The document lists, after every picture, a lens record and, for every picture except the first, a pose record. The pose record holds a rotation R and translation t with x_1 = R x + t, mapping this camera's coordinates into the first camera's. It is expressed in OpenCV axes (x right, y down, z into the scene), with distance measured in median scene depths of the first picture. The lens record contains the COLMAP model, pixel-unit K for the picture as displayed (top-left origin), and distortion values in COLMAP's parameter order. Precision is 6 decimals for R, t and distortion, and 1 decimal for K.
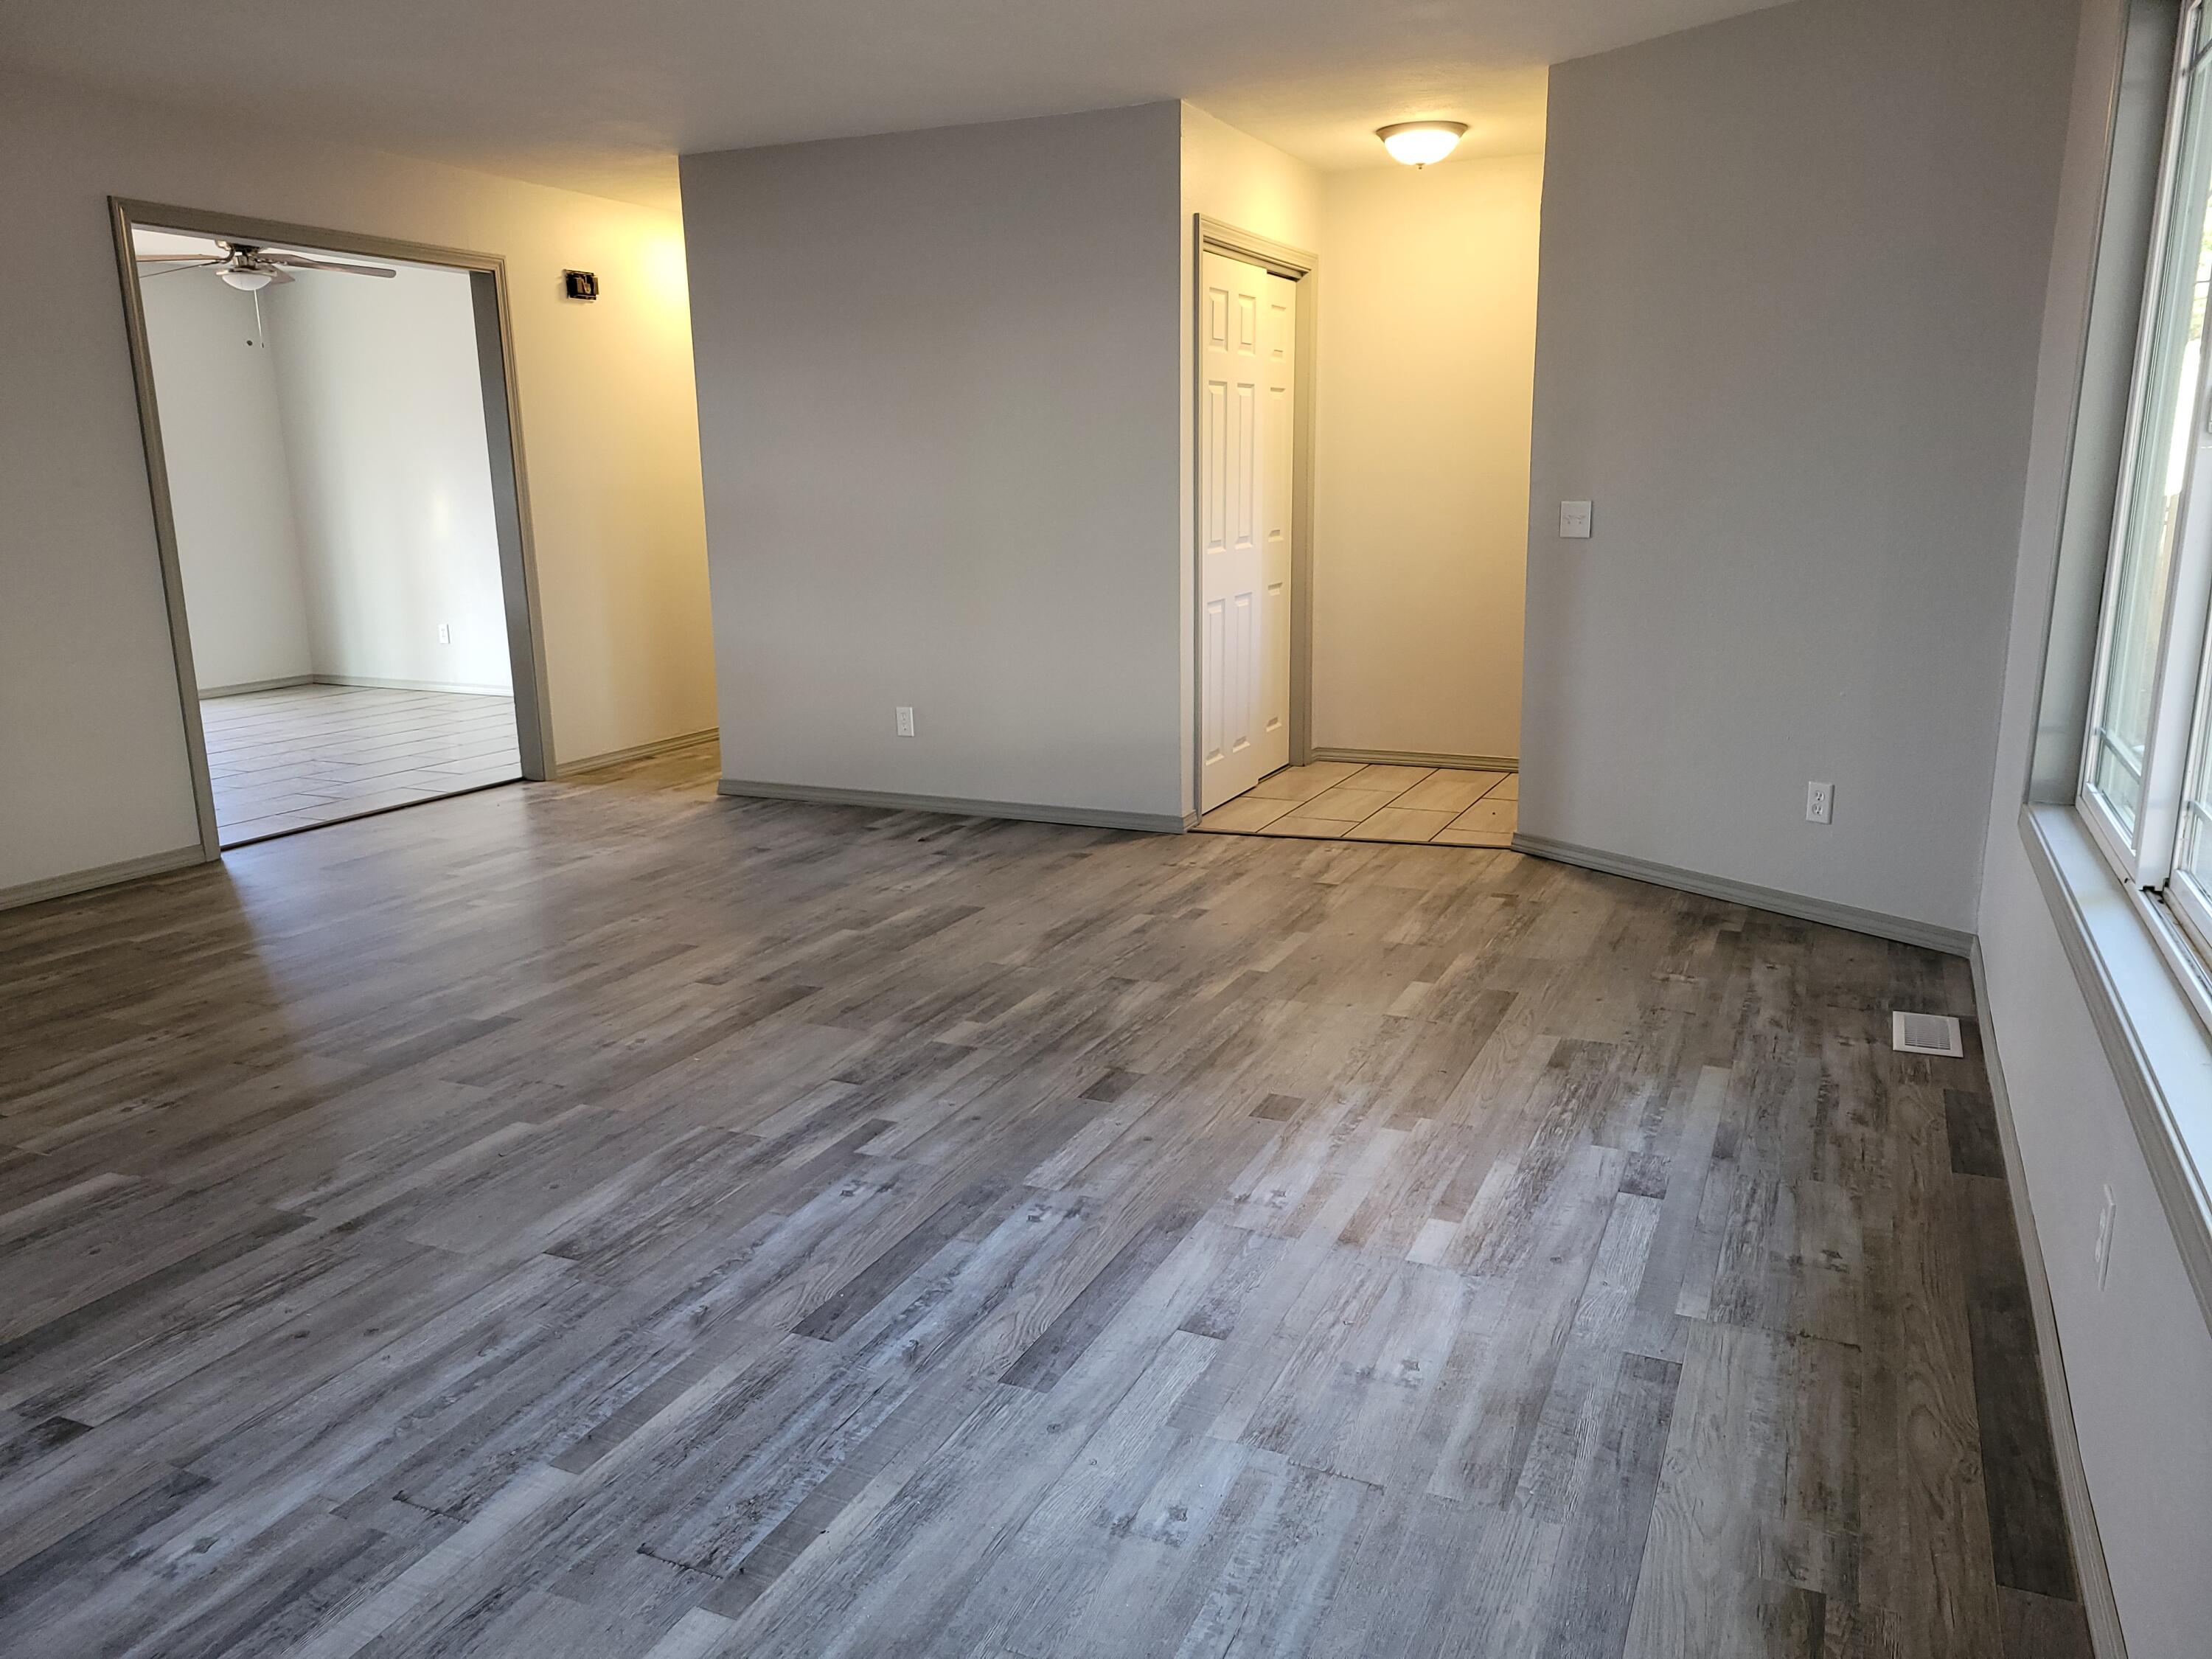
lens RADIAL K [[1646.8, 0, 1088.9], [0, 1646.8, 831.3], [0, 0, 1]] dist [0.056551, -0.017823]
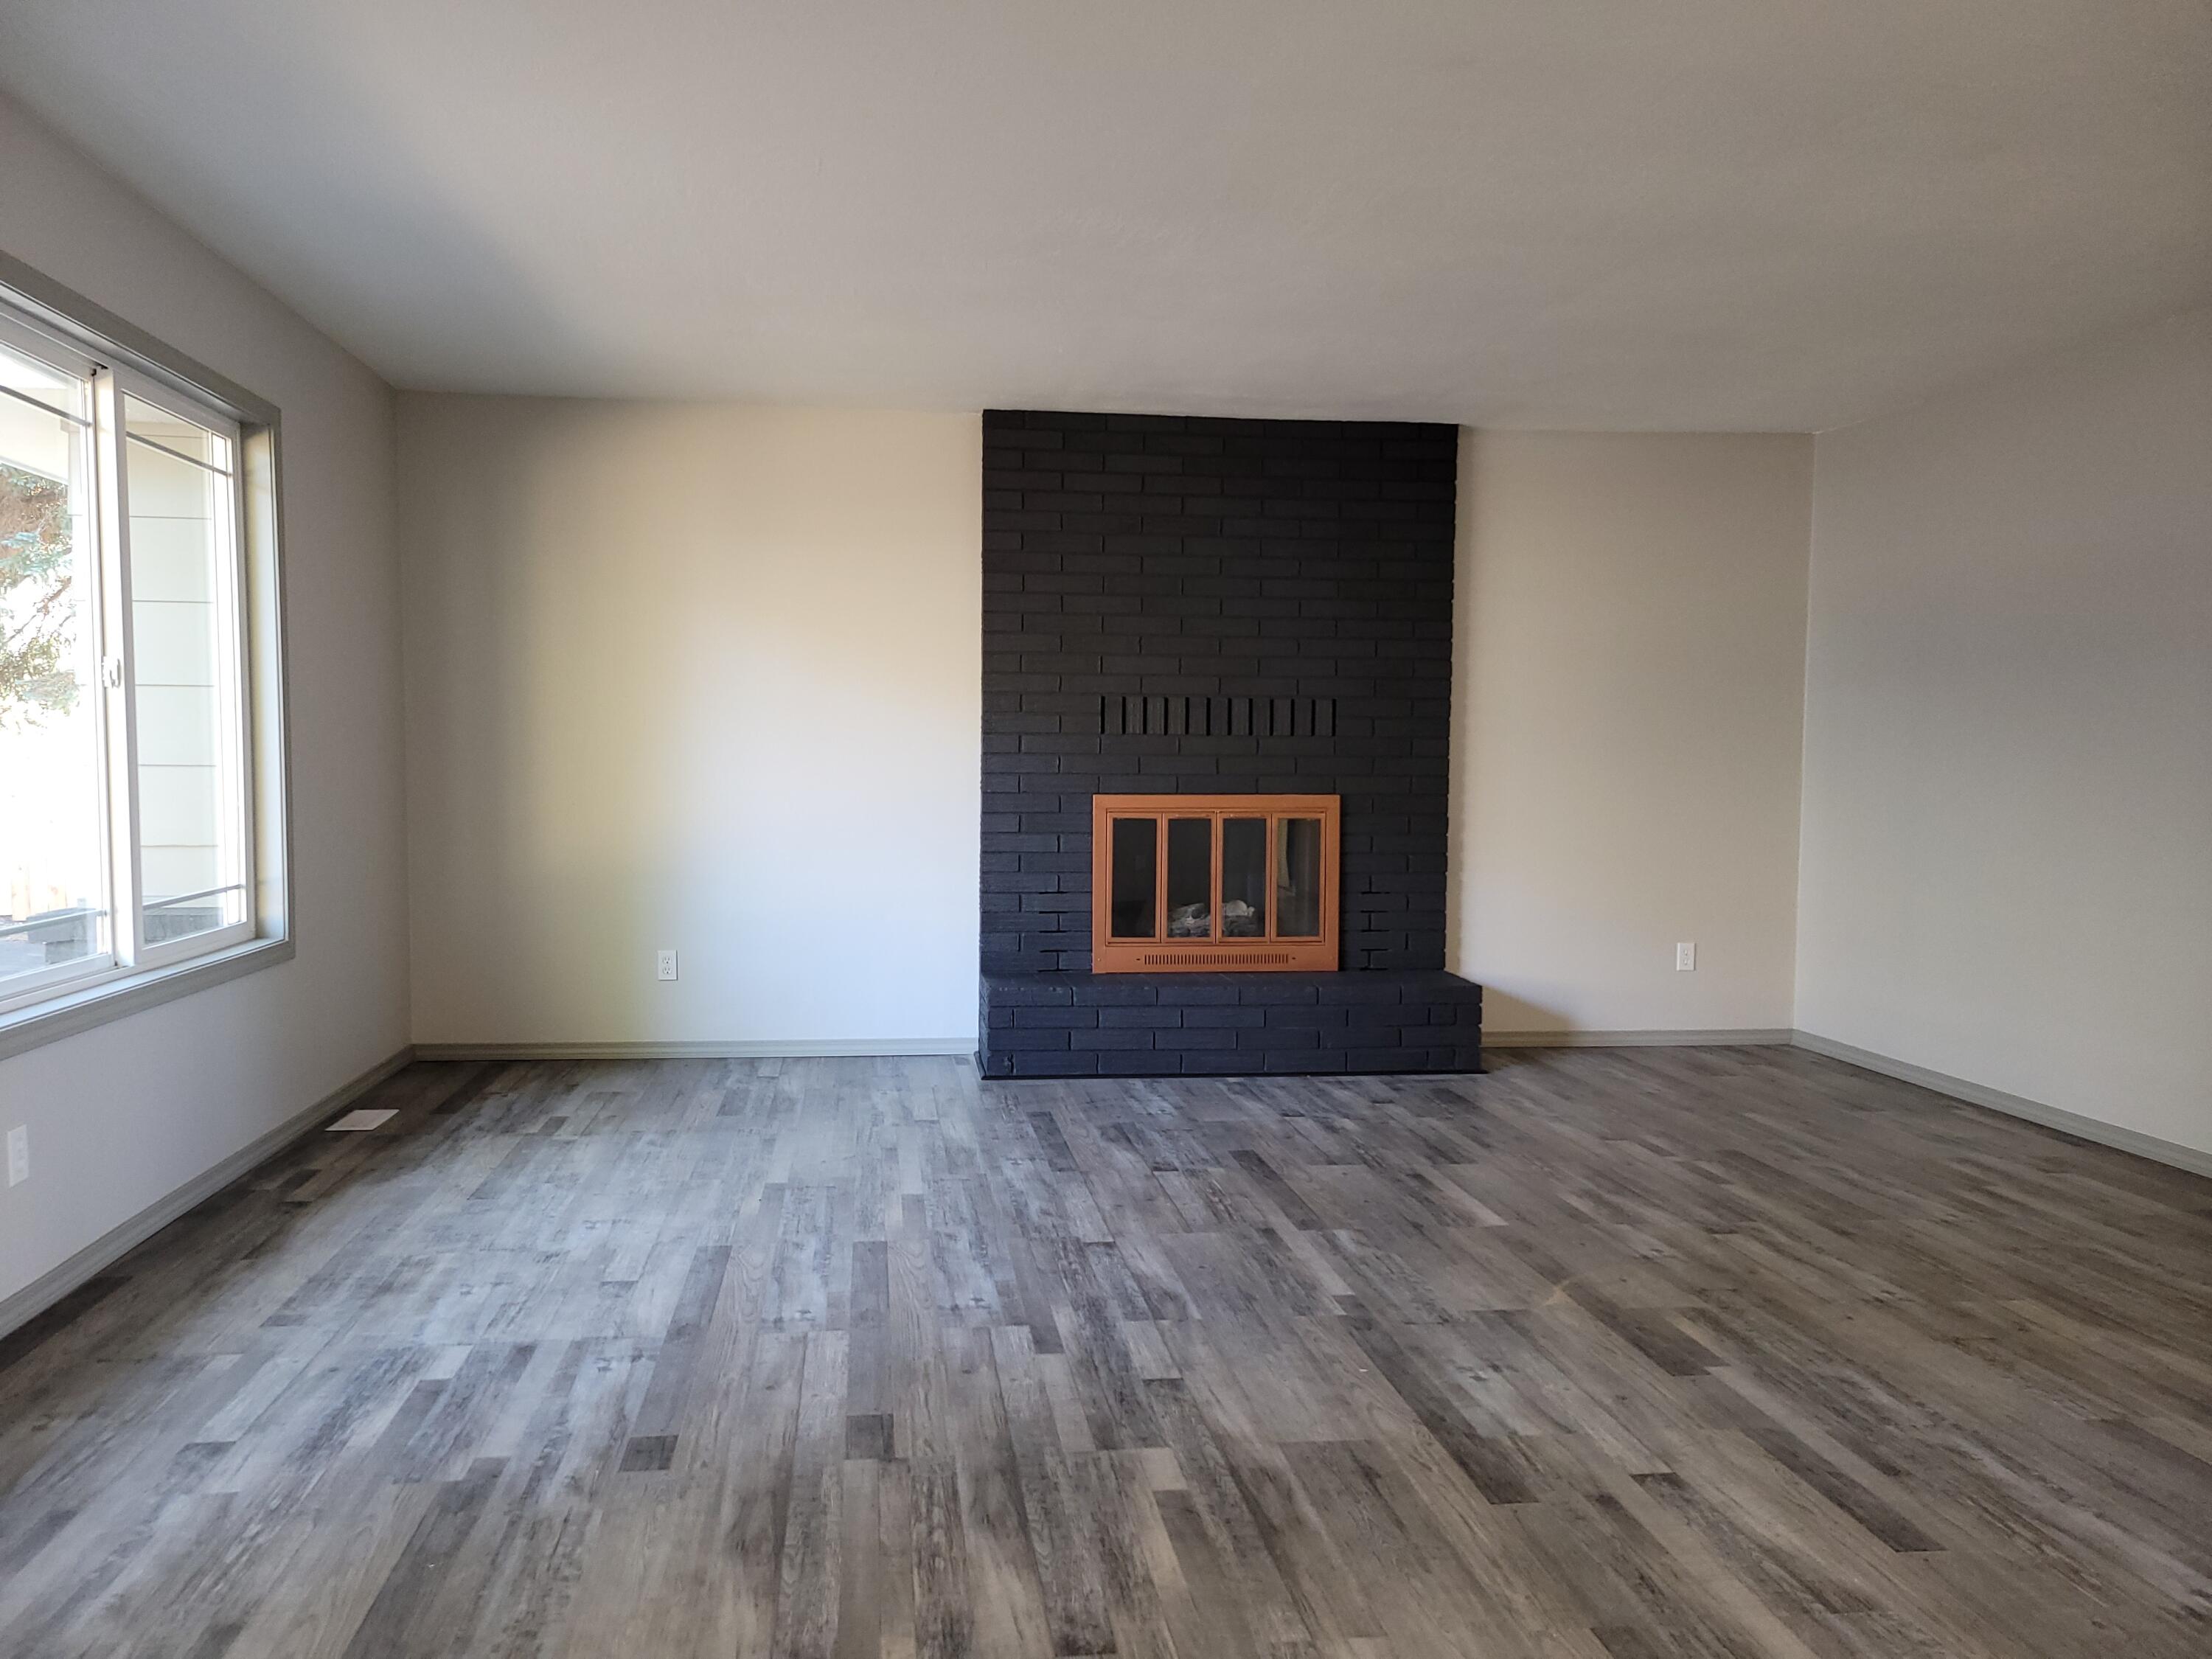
lens RADIAL K [[1646.8, 0, 1086.1], [0, 1646.8, 831.2], [0, 0, 1]] dist [0.056551, -0.017823]
pose [[-0.845566, 0.032051, -0.532909, 0.352867], [-0.110906, 0.965874, 0.234065, -0.336488], [0.522225, 0.257020, -0.813156, 1.672217]]
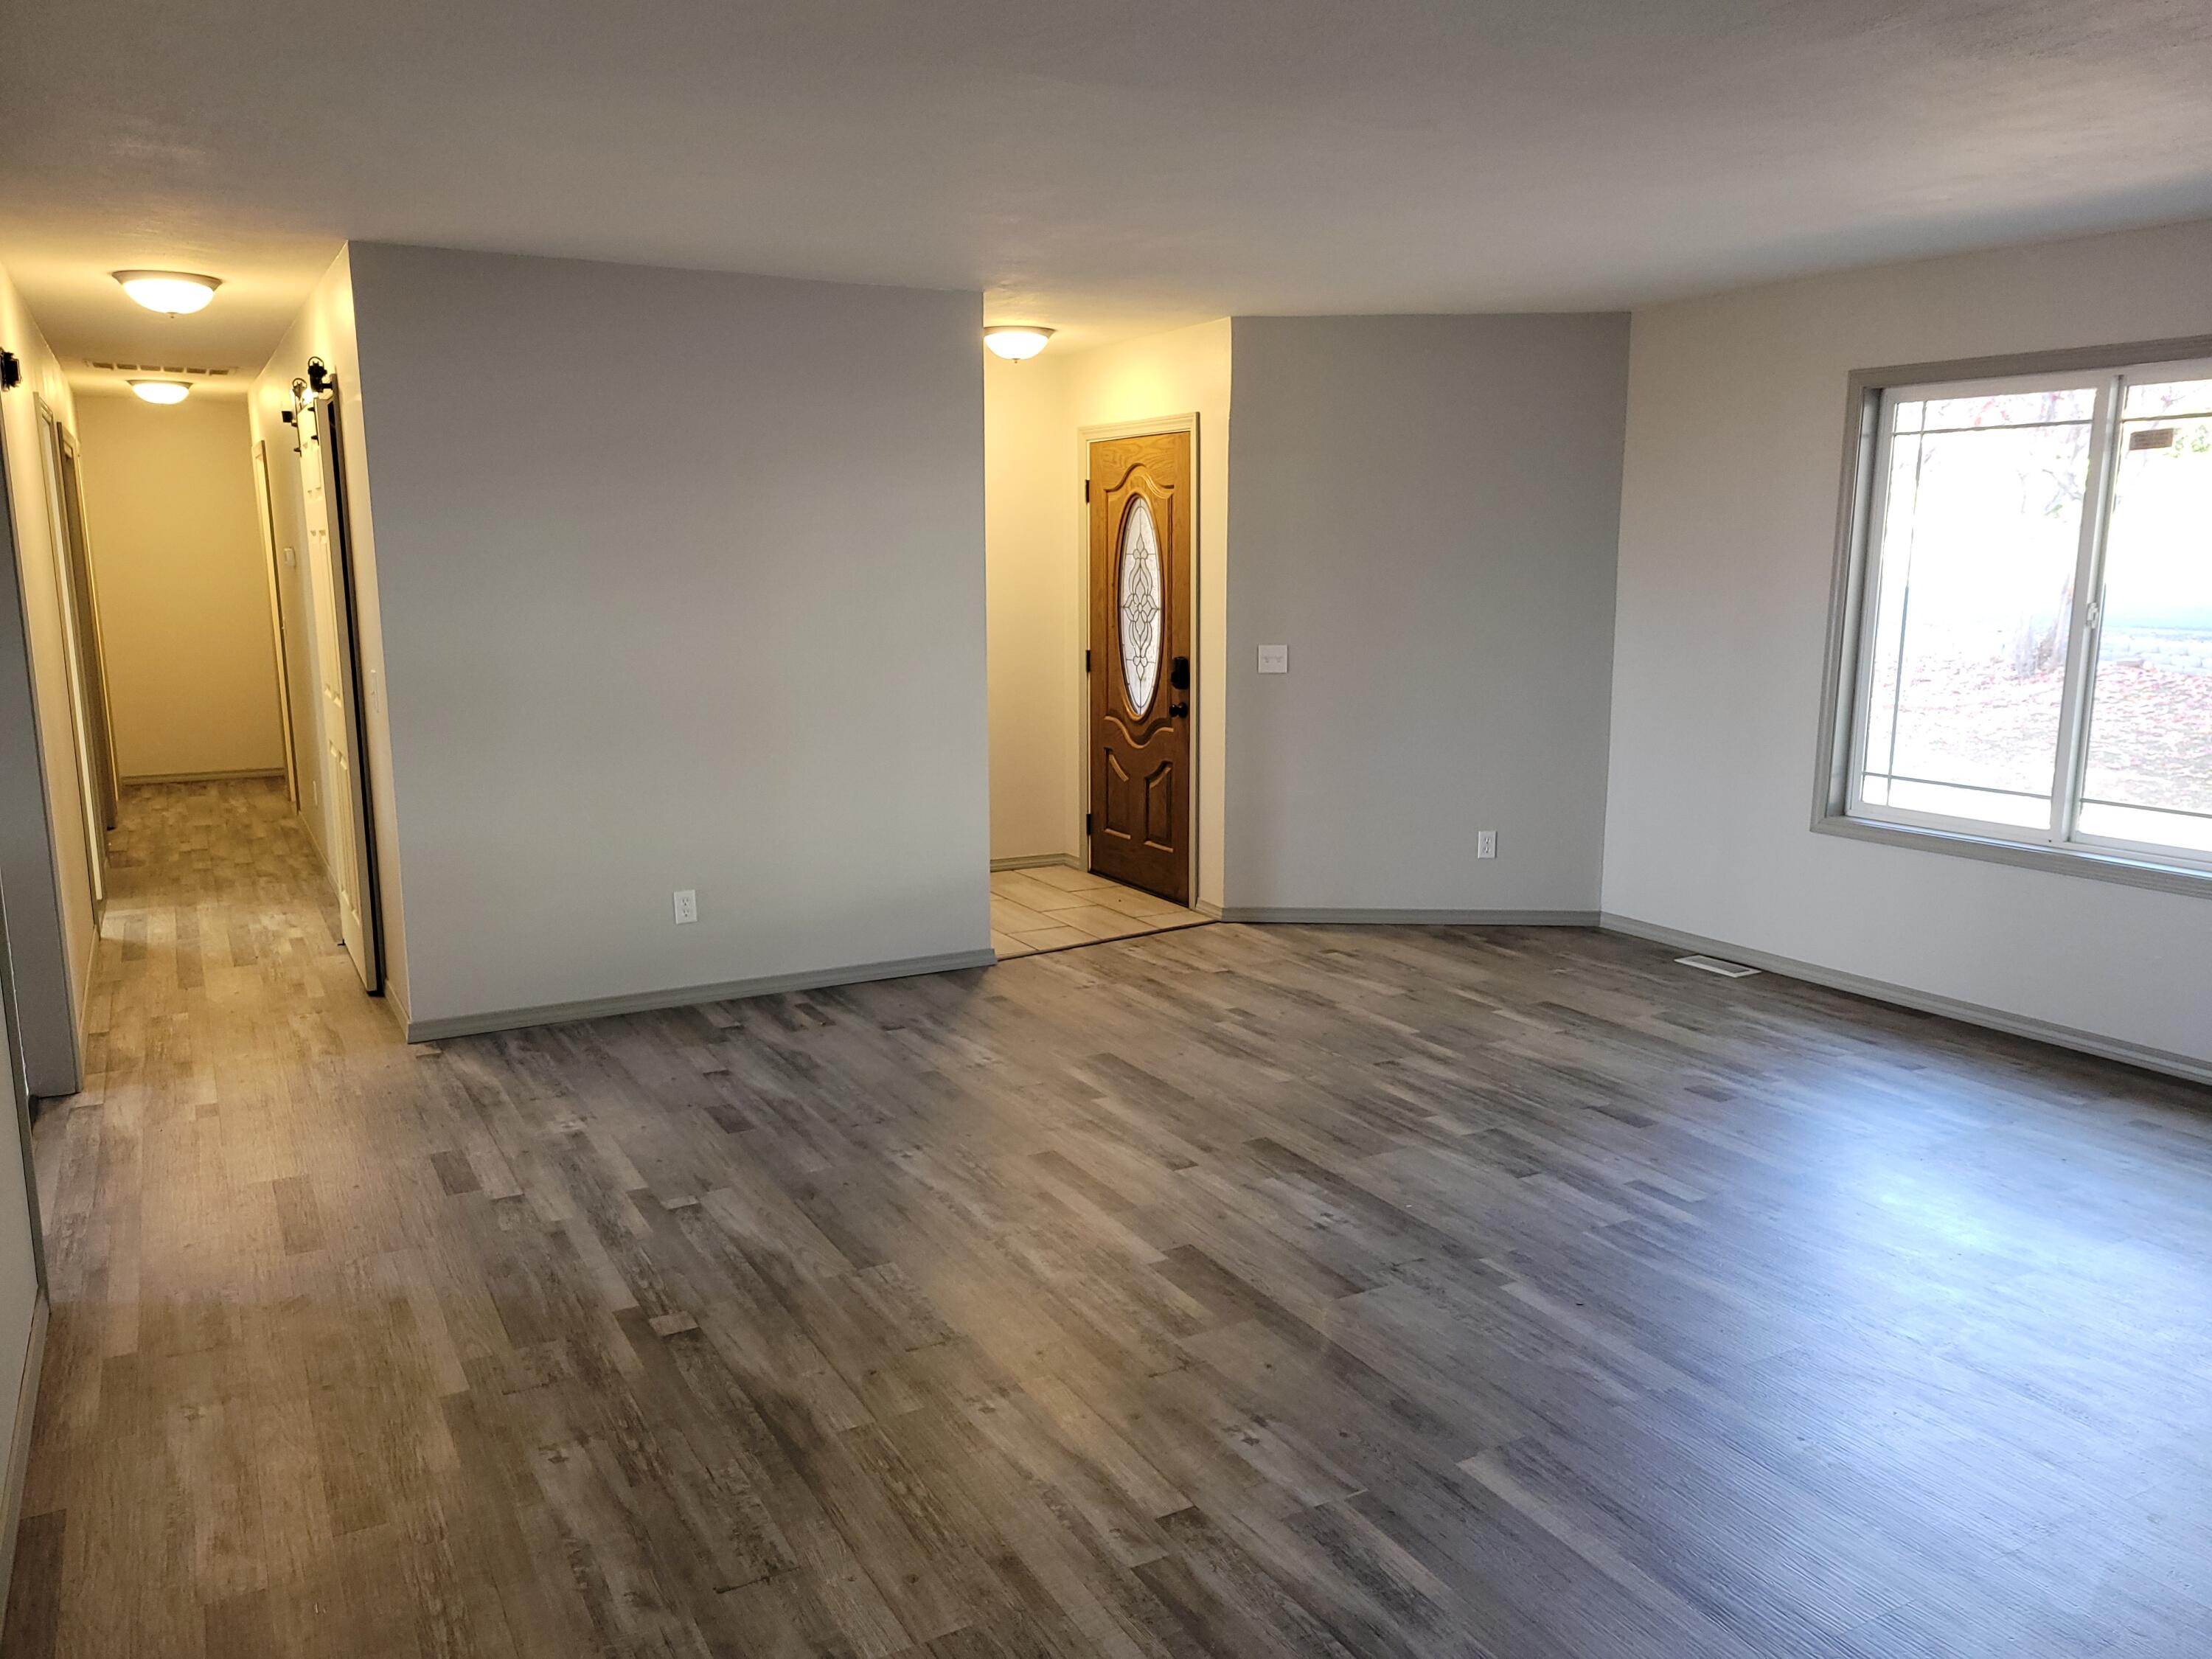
lens RADIAL K [[1646.8, 0, 1101.9], [0, 1646.8, 841.3], [0, 0, 1]] dist [0.056551, -0.017823]
pose [[0.588686, -0.131336, 0.797621, -1.278322], [0.166317, 0.985282, 0.039485, -0.185036], [-0.791067, 0.109413, 0.601865, 0.525684]]
